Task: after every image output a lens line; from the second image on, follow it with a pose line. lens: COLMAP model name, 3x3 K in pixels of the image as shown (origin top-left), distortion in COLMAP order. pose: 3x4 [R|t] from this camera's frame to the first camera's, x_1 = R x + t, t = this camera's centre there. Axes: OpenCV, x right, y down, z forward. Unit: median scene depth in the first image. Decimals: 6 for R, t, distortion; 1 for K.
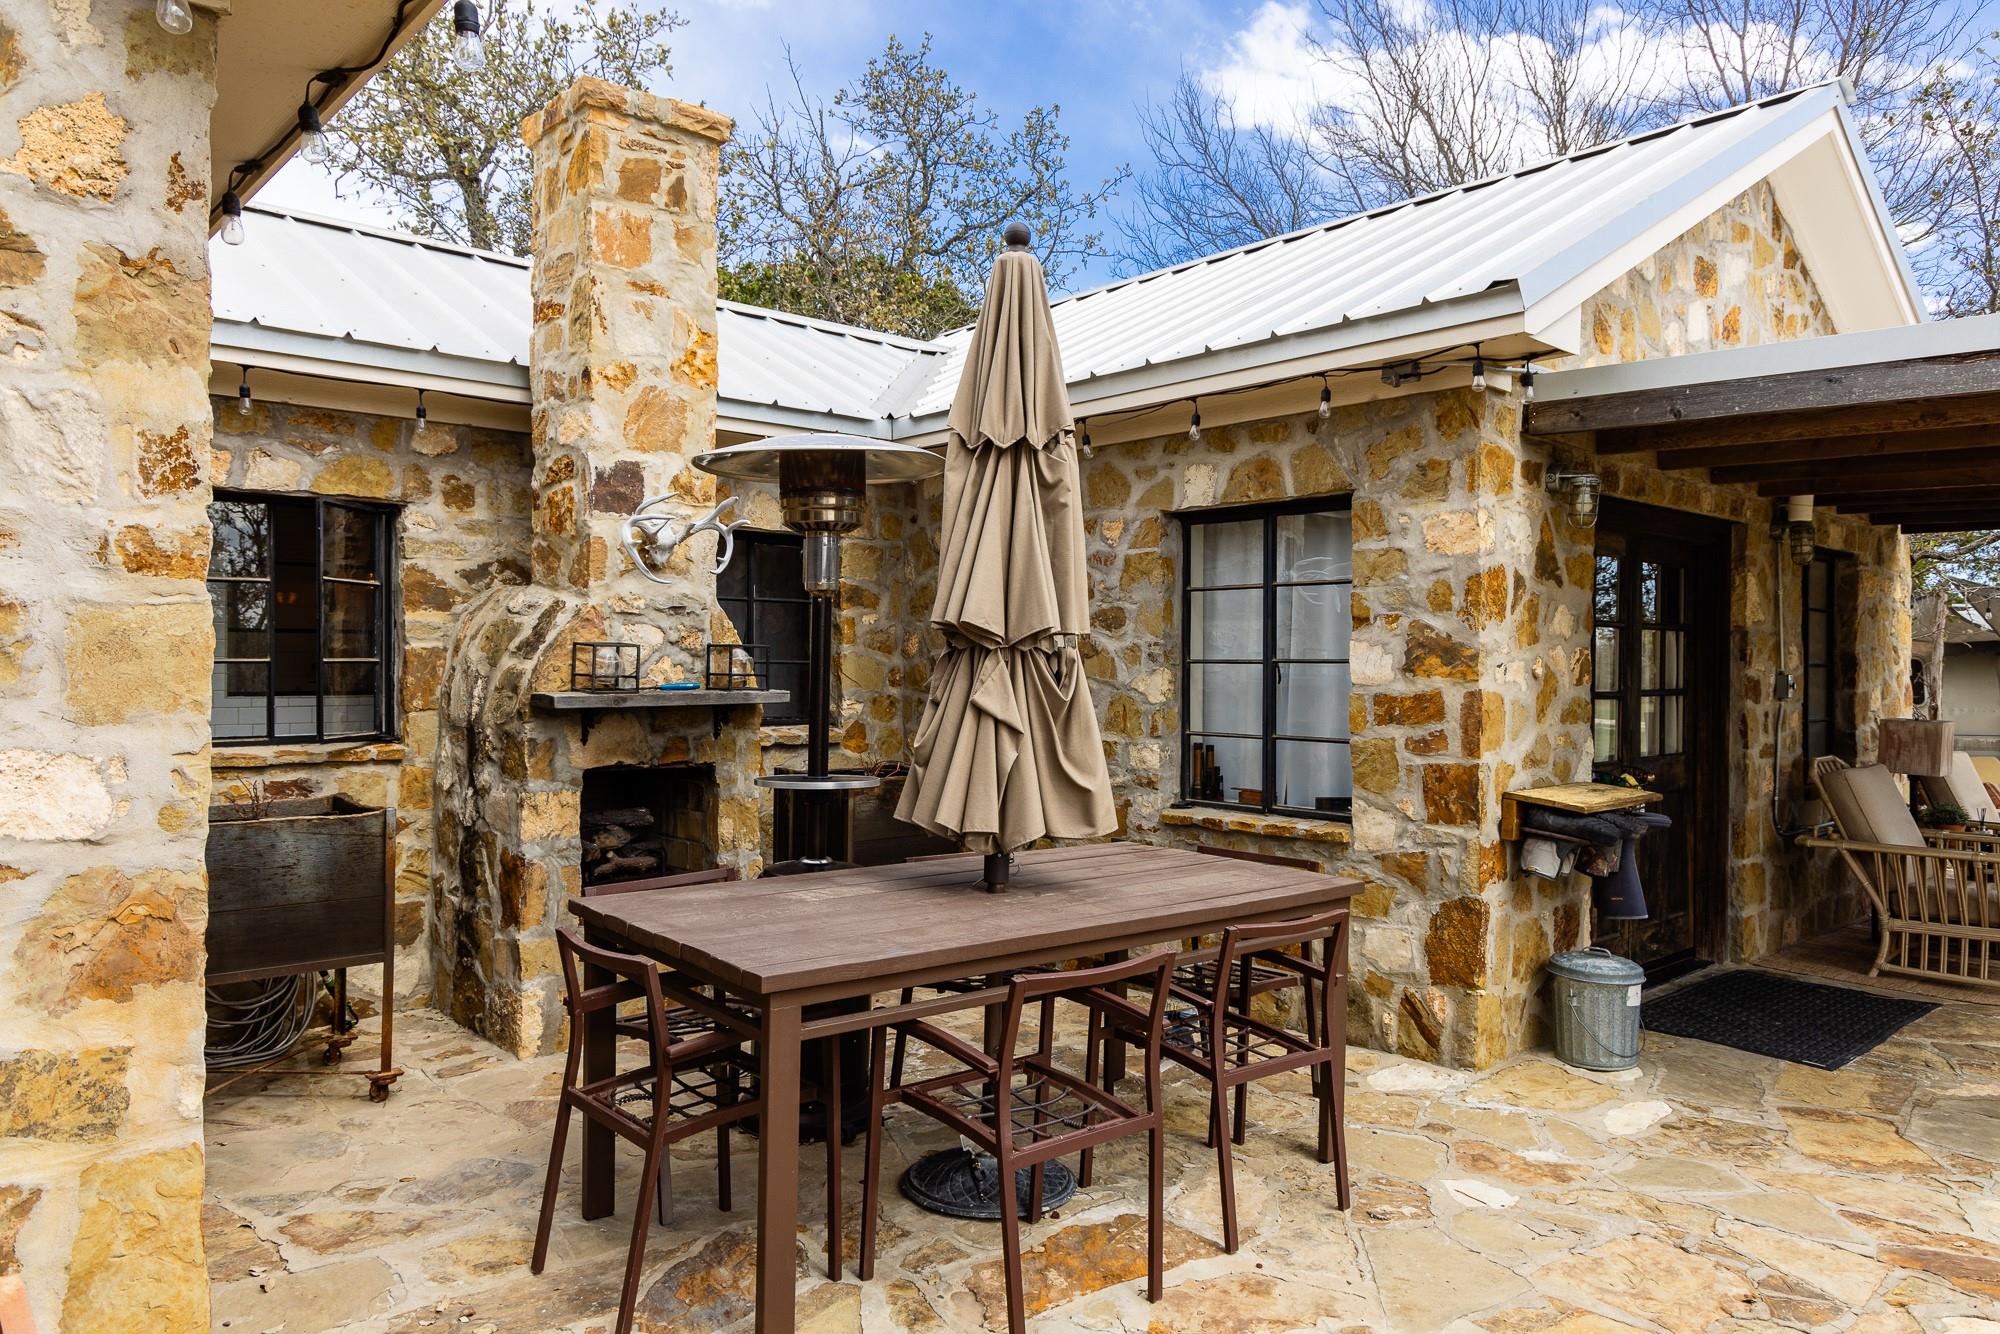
lens RADIAL K [[1343.2, 0, 1000.0], [0, 1343.2, 667.0], [0, 0, 1]] dist [0.002637, -0.000442]
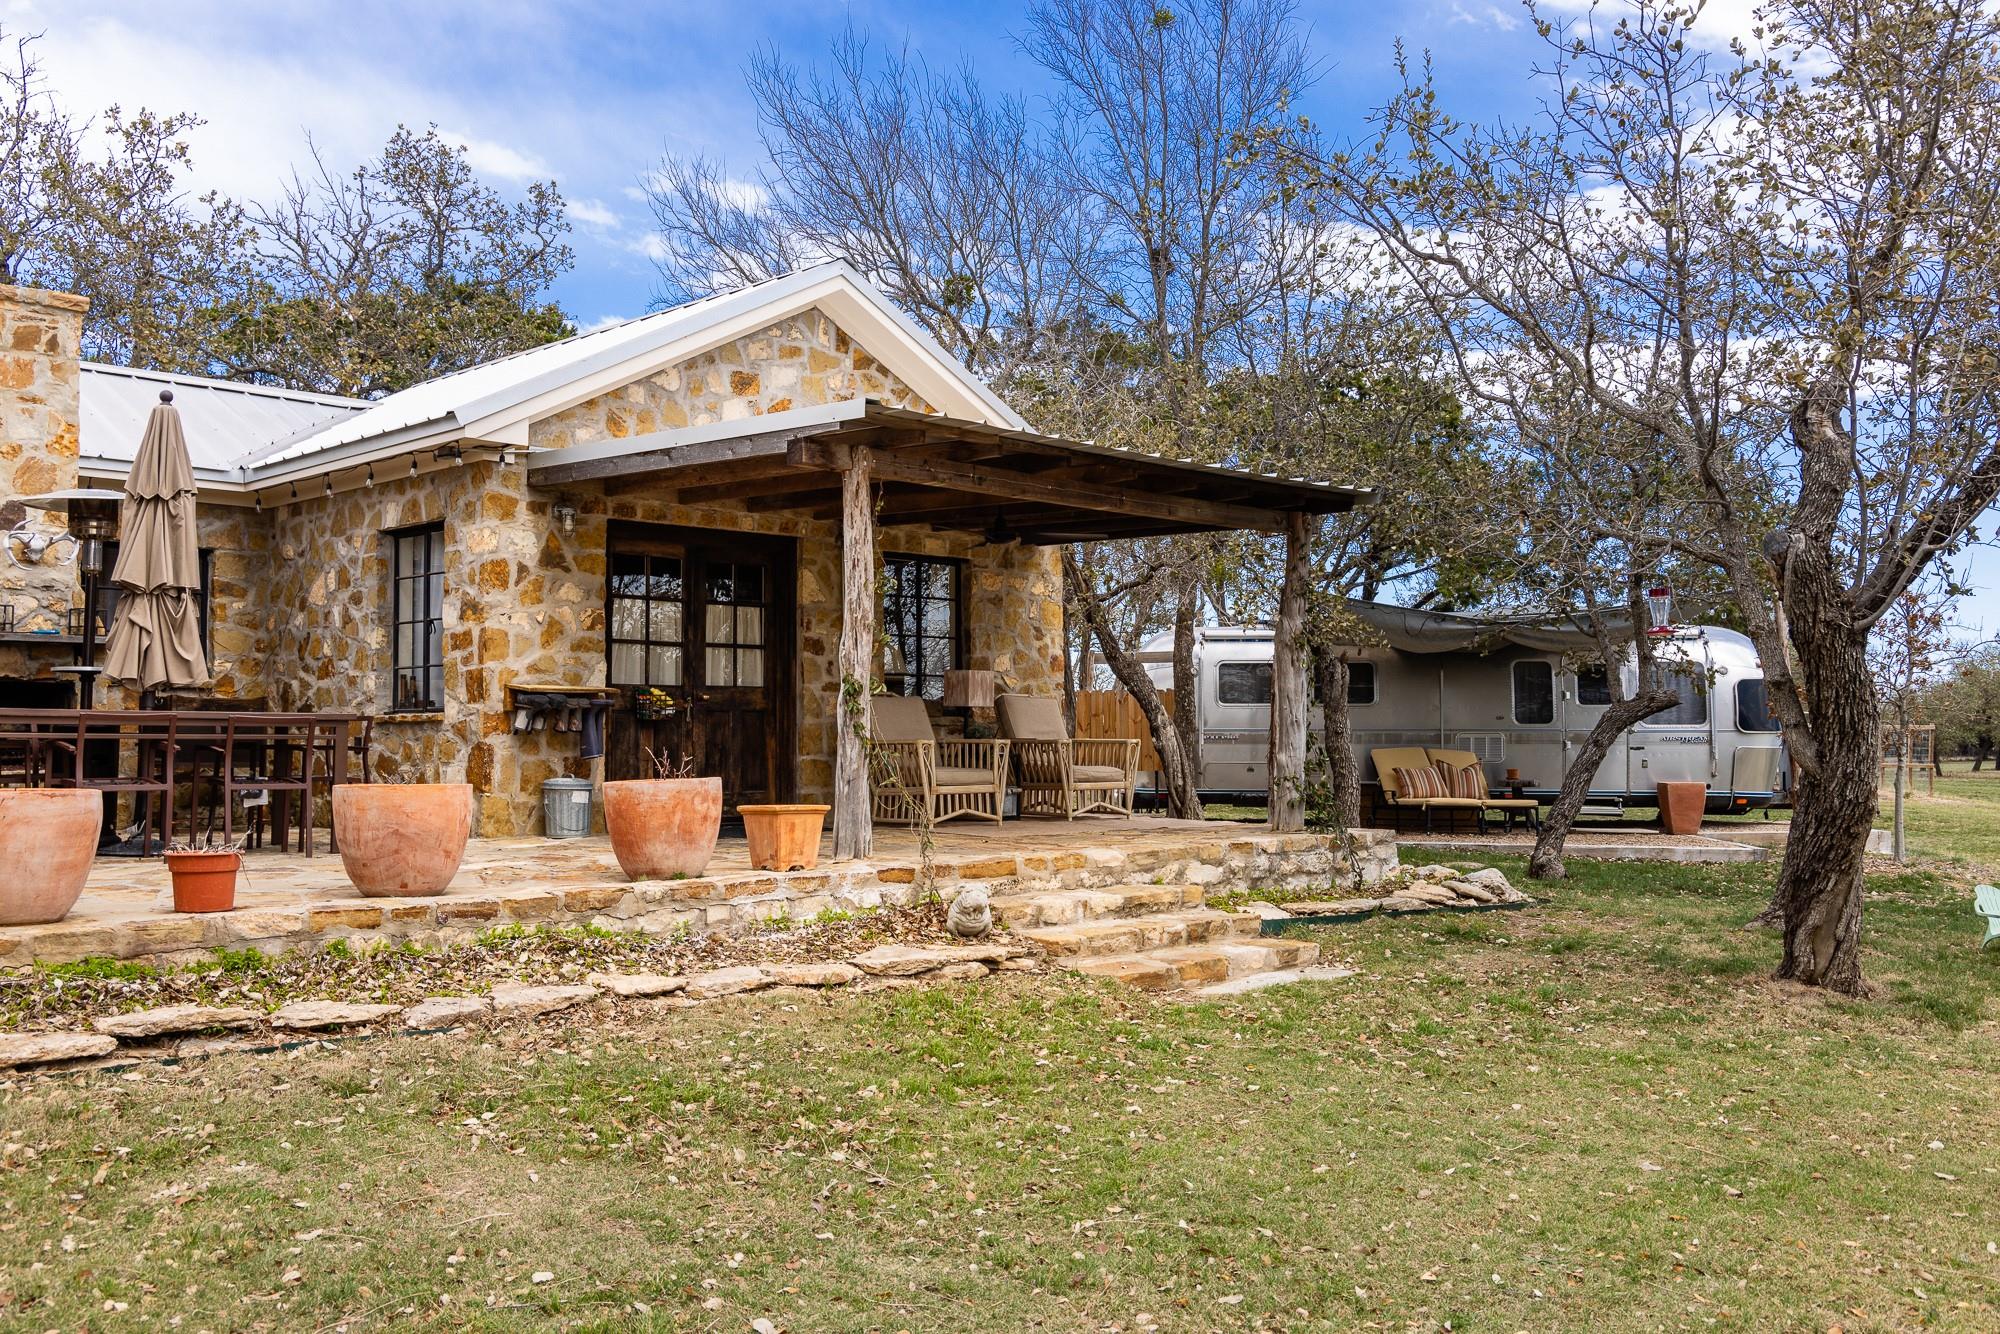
lens RADIAL K [[1797.1, 0, 1000.0], [0, 1797.1, 667.0], [0, 0, 1]] dist [0.004233, -0.000373]
pose [[0.998429, -0.005423, 0.055765, 0.864375], [0.007881, 0.999002, -0.043954, 0.172883], [-0.055471, 0.044324, 0.997476, -1.378018]]
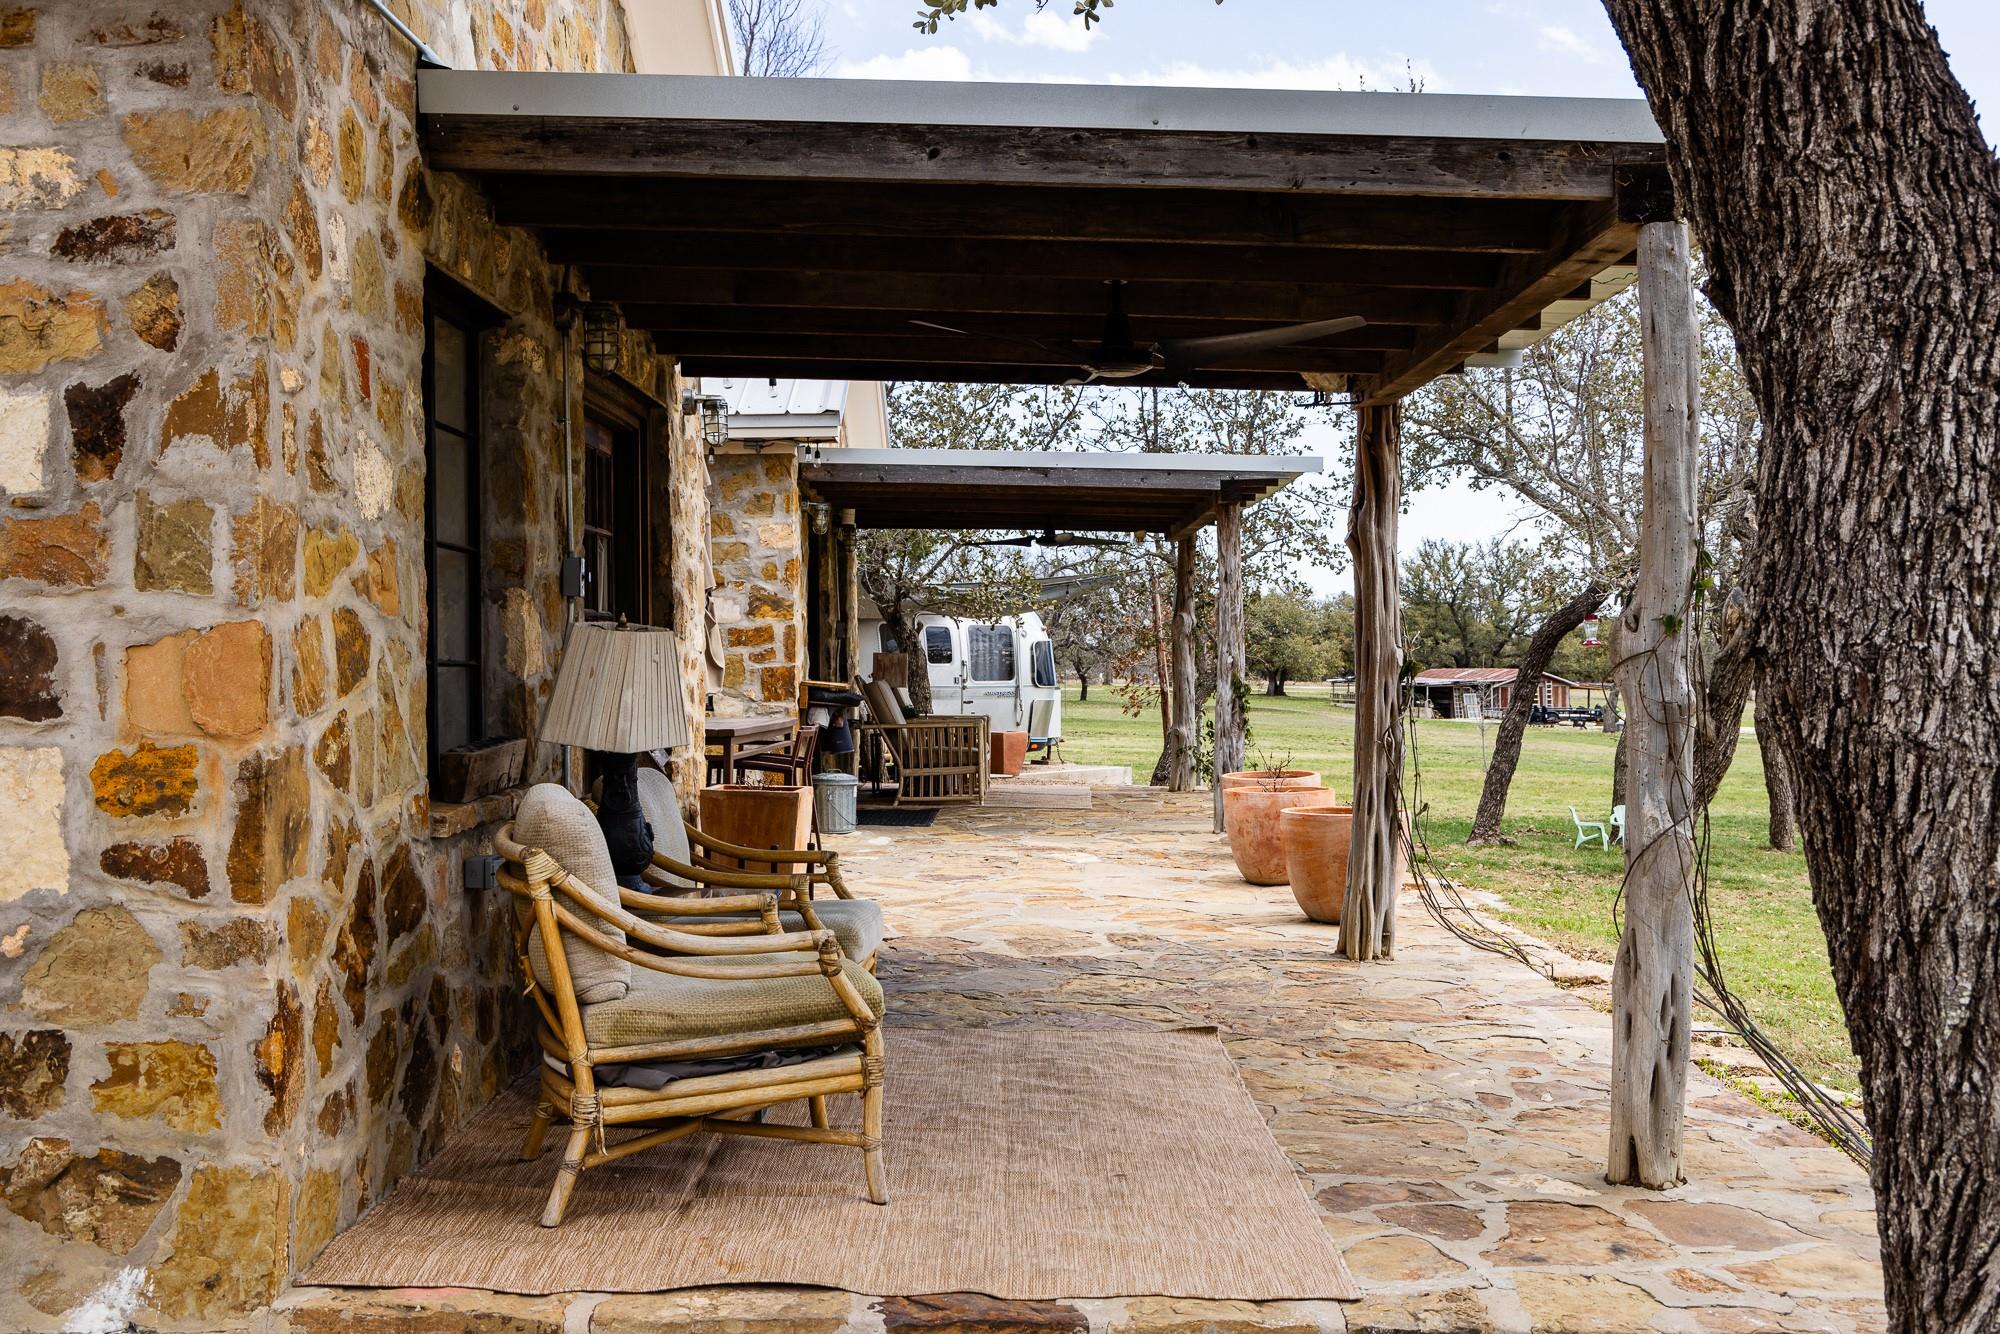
lens RADIAL K [[2078.6, 0, 1000.0], [0, 2078.6, 667.0], [0, 0, 1]] dist [-0.002098, -0.000234]
pose [[0.675322, -0.015355, 0.737363, -1.415047], [0.014621, 0.999865, 0.007431, 0.054149], [-0.737378, 0.005763, 0.675456, -1.011760]]
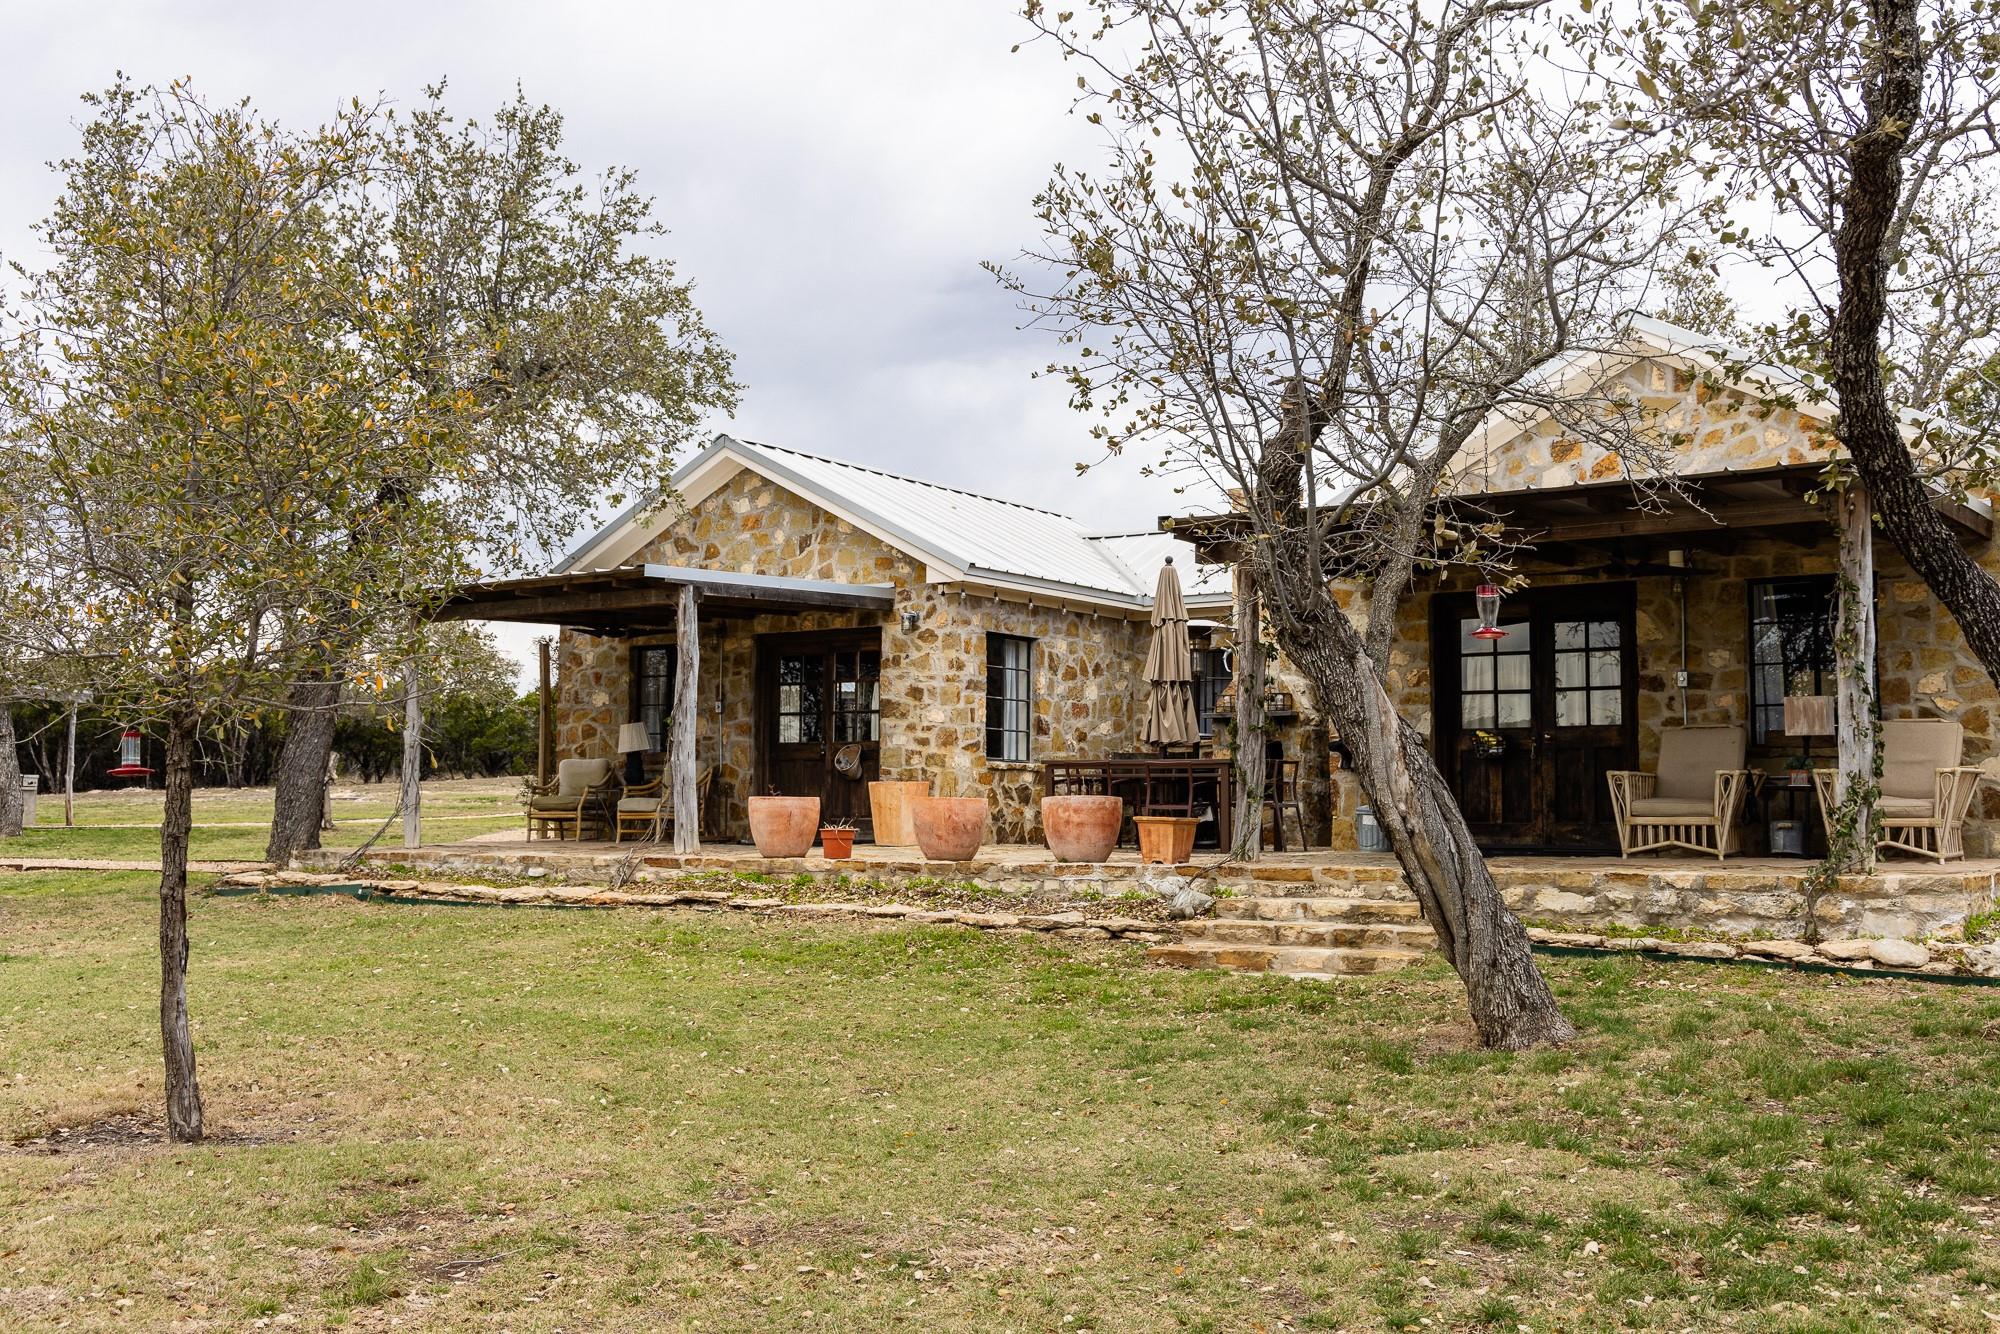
lens RADIAL K [[1987.5, 0, 1000.0], [0, 1987.5, 667.0], [0, 0, 1]] dist [0.009155, 0.004171]
pose [[0.231768, -0.074943, -0.969880, 3.485641], [-0.004084, 0.996944, -0.078010, 0.240921], [0.972762, 0.022042, 0.230754, -0.382311]]
